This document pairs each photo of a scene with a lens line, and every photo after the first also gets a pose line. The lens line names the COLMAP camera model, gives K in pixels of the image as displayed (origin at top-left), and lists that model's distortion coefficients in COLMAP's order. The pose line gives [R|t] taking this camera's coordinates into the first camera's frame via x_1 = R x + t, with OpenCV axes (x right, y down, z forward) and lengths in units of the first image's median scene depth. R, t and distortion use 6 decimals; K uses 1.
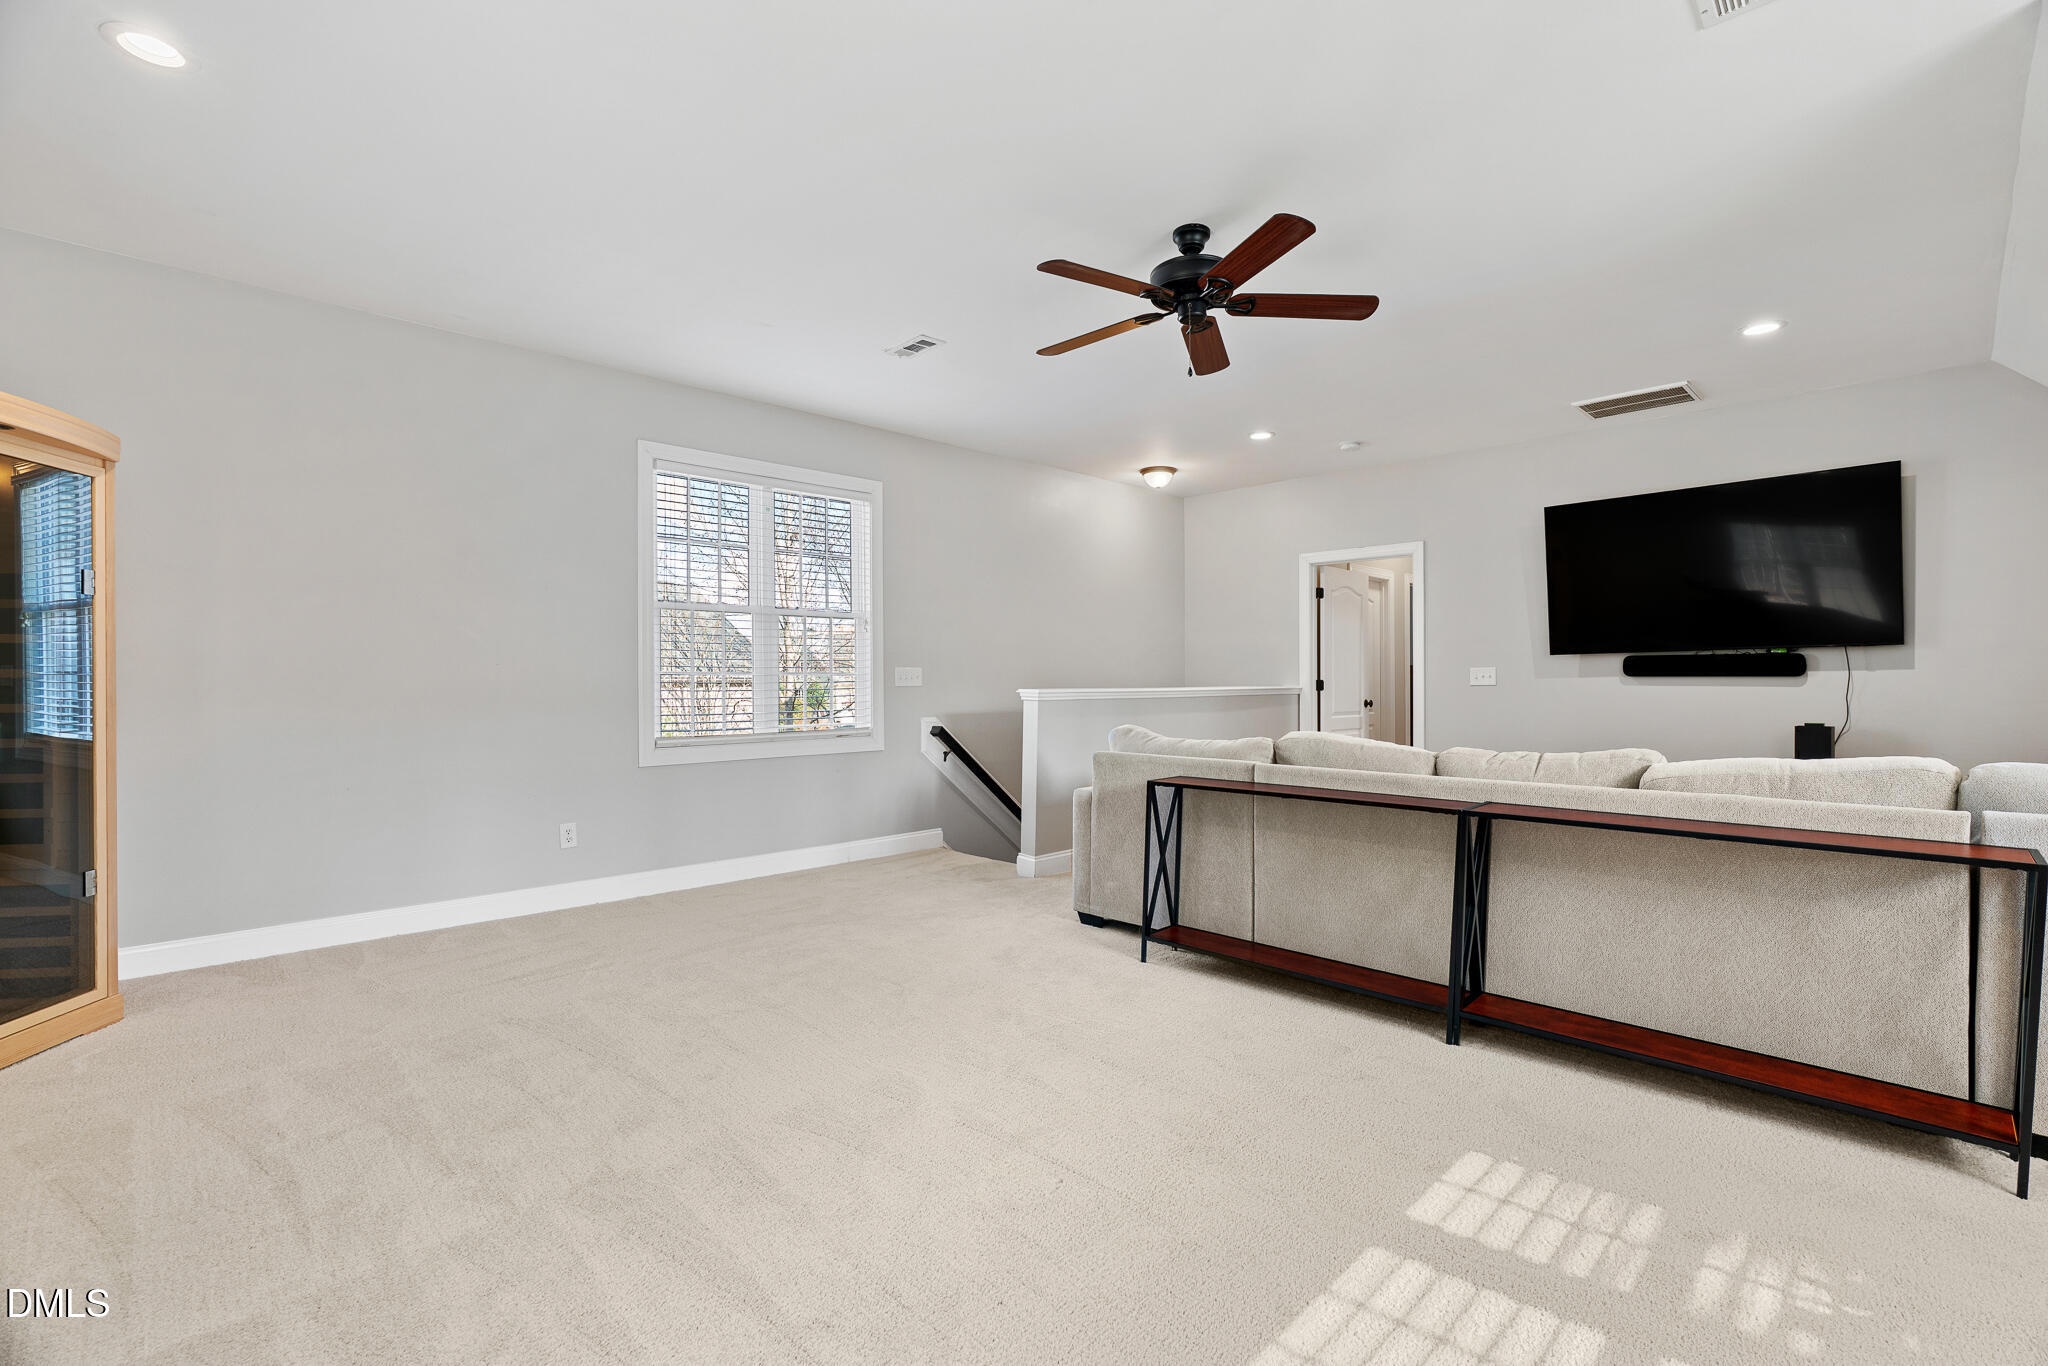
lens RADIAL K [[916.0, 0, 1028.8], [0, 916.0, 688.1], [0, 0, 1]] dist [-0.009786, 0.002437]
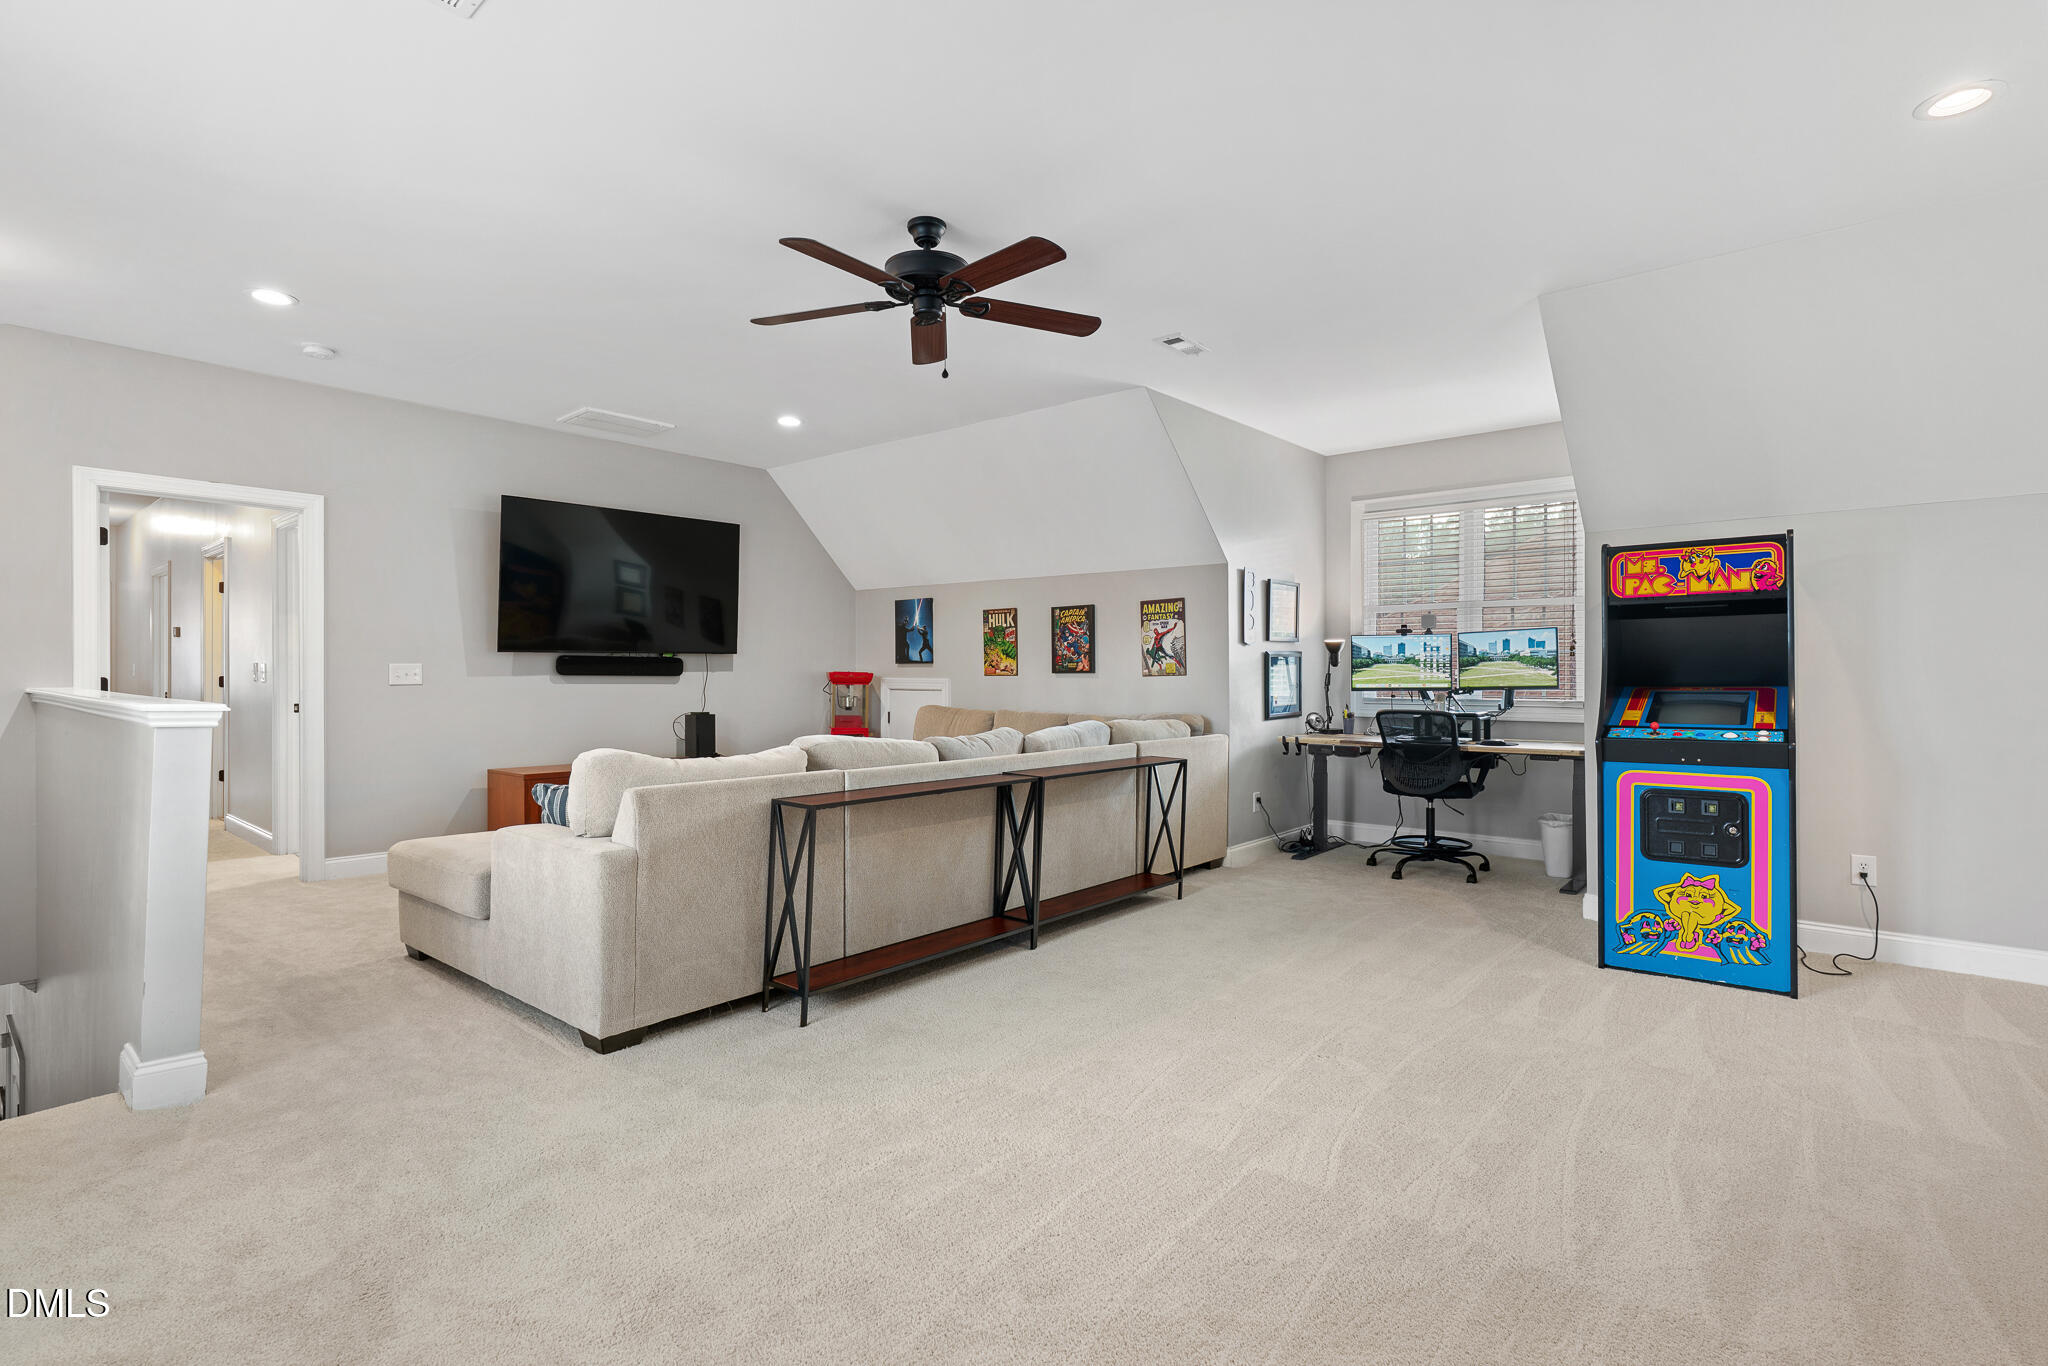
lens RADIAL K [[983.6, 0, 1028.3], [0, 983.6, 676.7], [0, 0, 1]] dist [-0.016429, -0.000611]
pose [[-0.083643, -0.000746, 0.996496, -0.760326], [0.003648, 0.999993, 0.001055, -0.015525], [-0.996489, 0.003724, -0.083640, 0.858832]]
